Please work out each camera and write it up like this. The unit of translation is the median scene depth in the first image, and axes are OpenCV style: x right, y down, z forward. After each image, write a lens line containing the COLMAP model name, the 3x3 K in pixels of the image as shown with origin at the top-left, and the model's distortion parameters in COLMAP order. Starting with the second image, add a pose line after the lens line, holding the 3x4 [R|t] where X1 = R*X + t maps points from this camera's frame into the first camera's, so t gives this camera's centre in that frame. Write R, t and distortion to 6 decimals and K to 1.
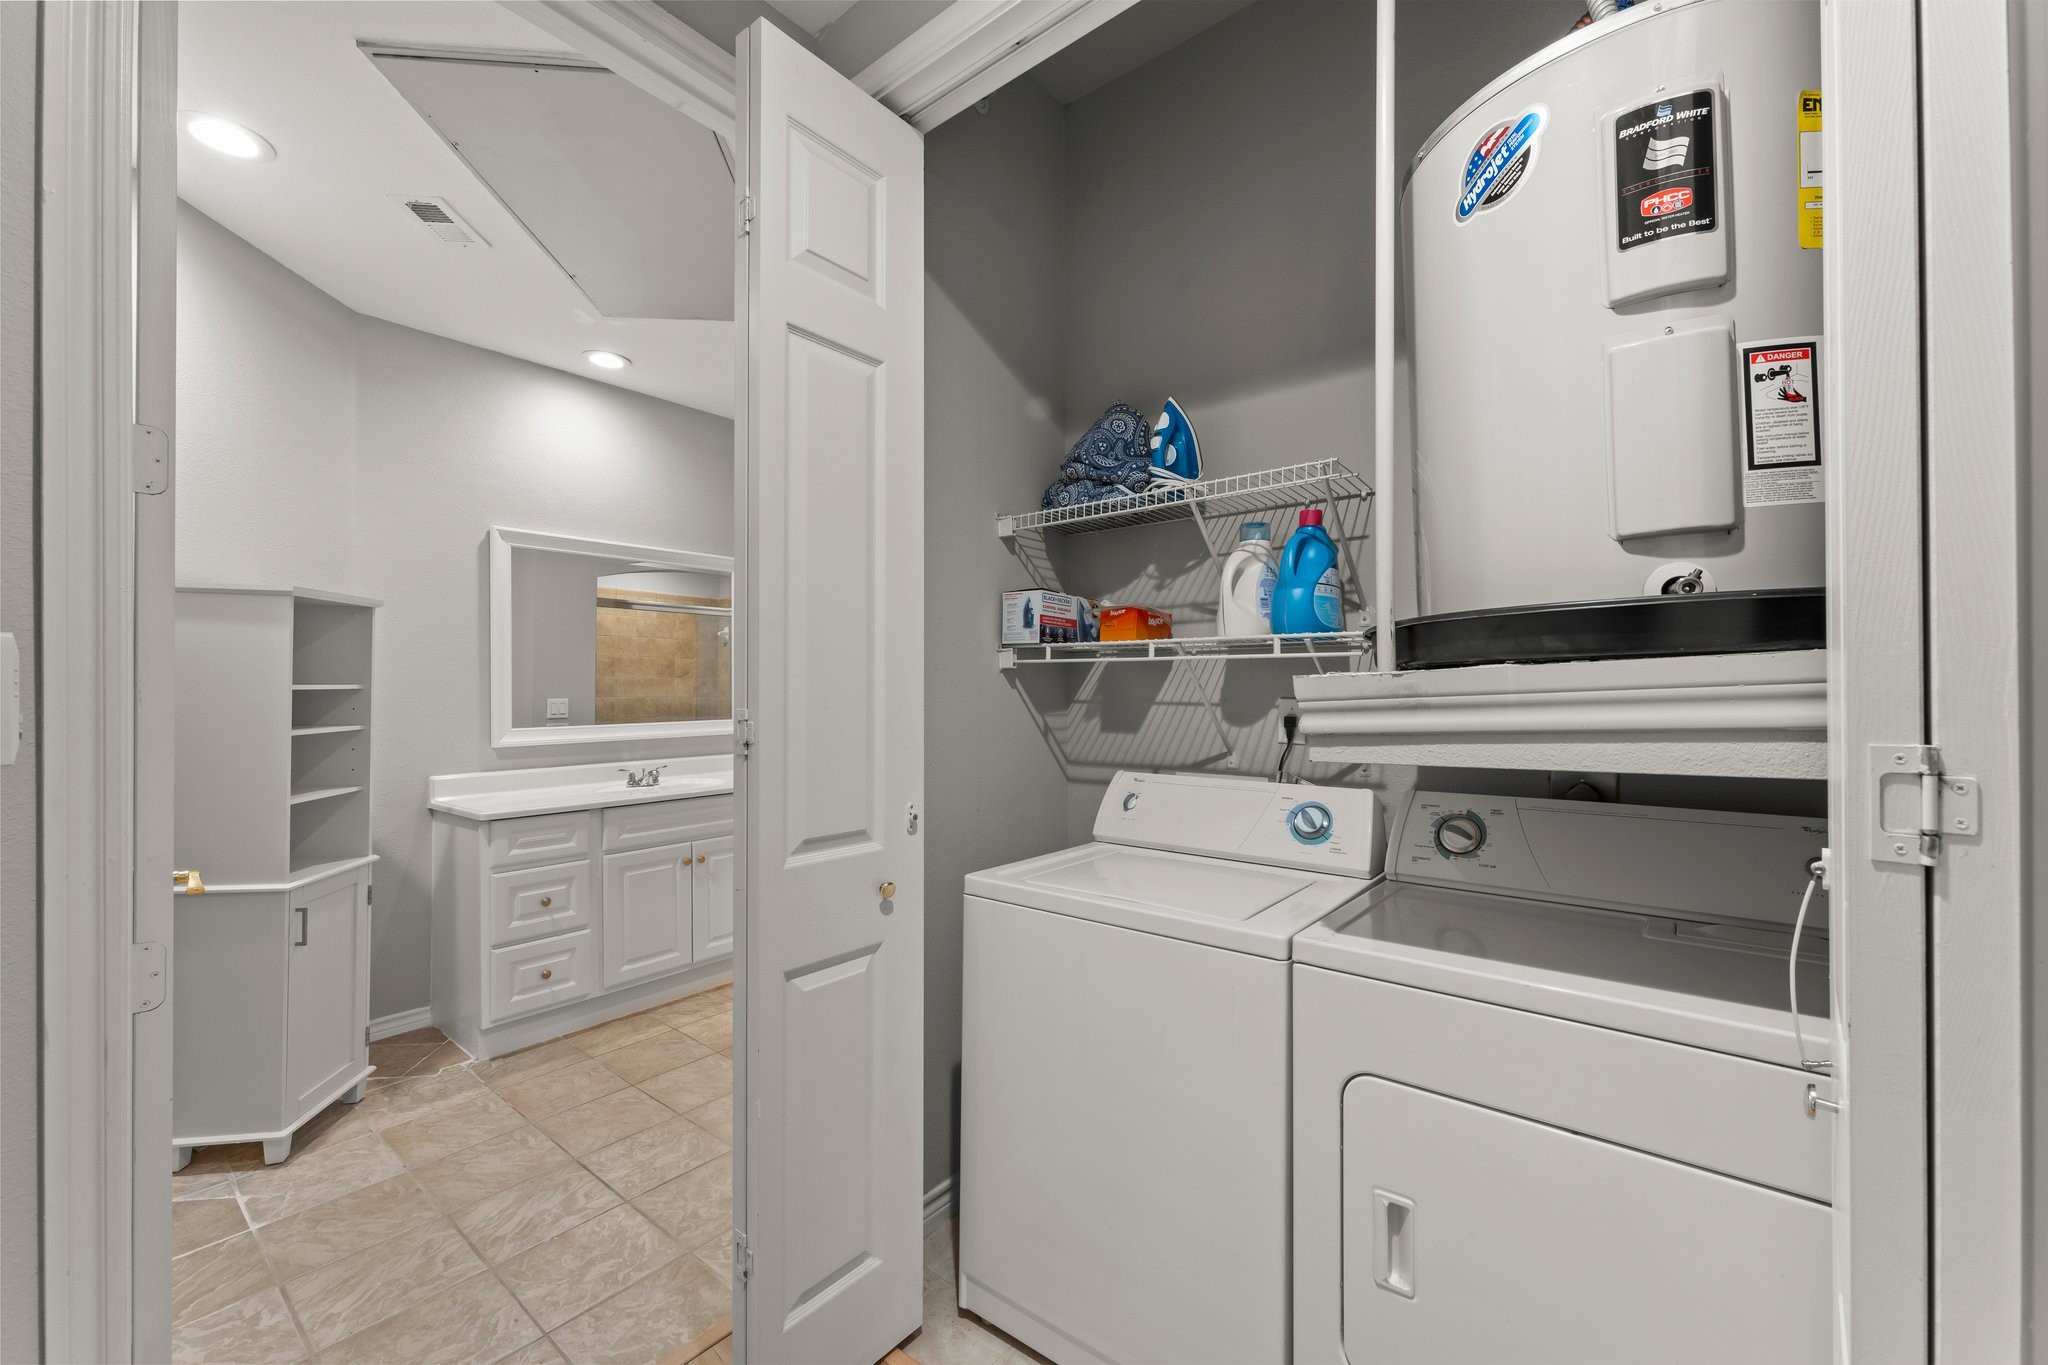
lens RADIAL K [[809.6, 0, 1024.5], [0, 809.6, 679.7], [0, 0, 1]] dist [0.018795, 0.000195]
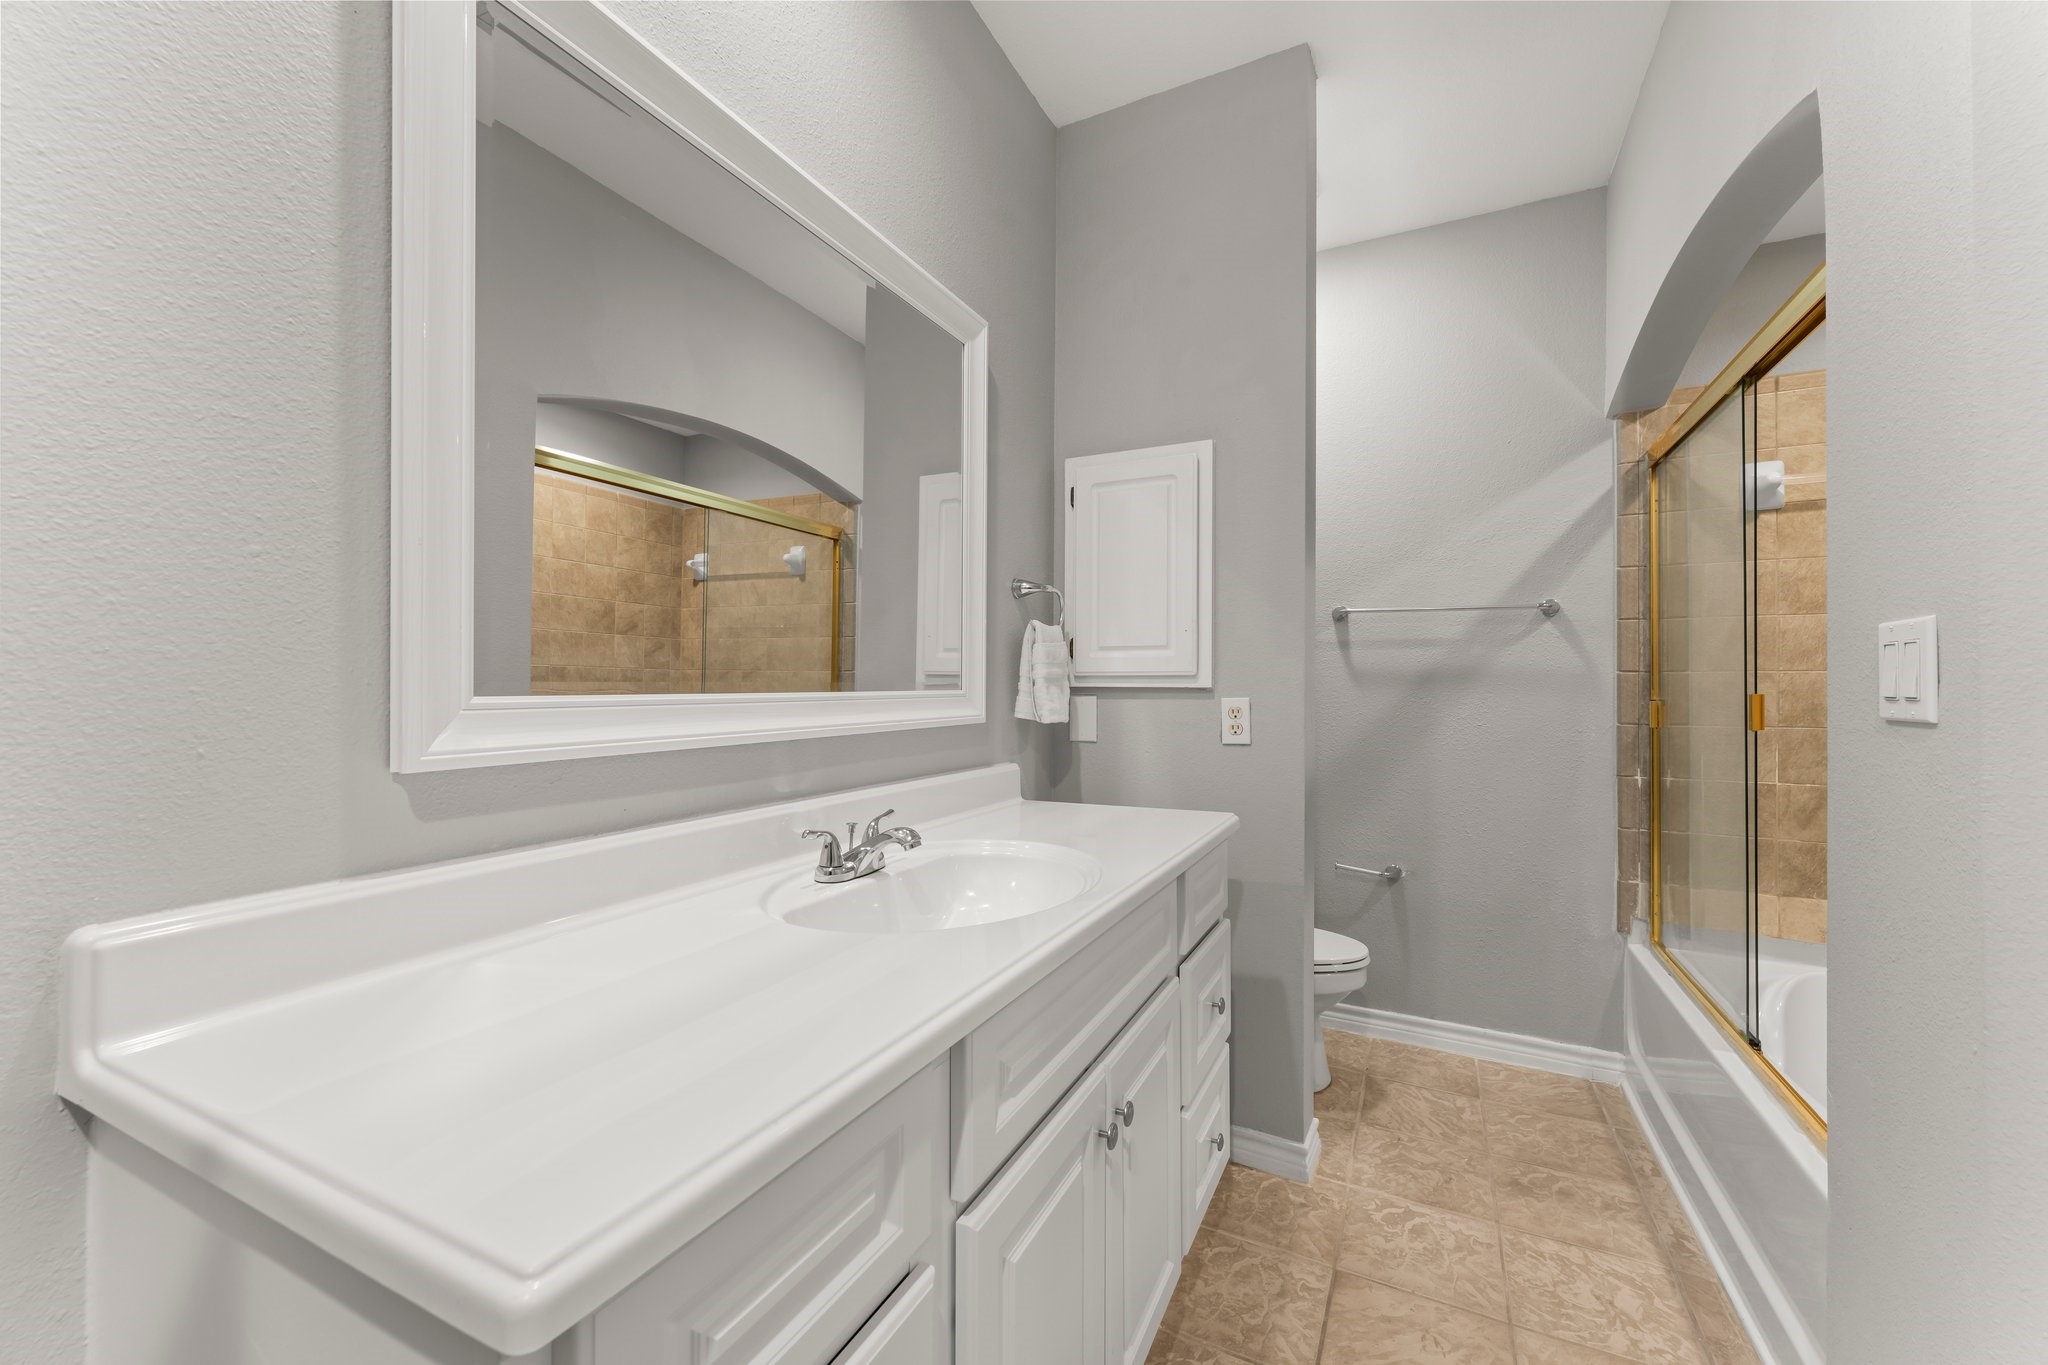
lens RADIAL K [[809.6, 0, 1031.7], [0, 809.6, 684.7], [0, 0, 1]] dist [0.018795, 0.000195]
pose [[0.977976, 0.000935, 0.208714, -0.260324], [-0.003243, 0.999937, 0.010717, 0.027027], [-0.208691, -0.011157, 0.977918, 0.363425]]
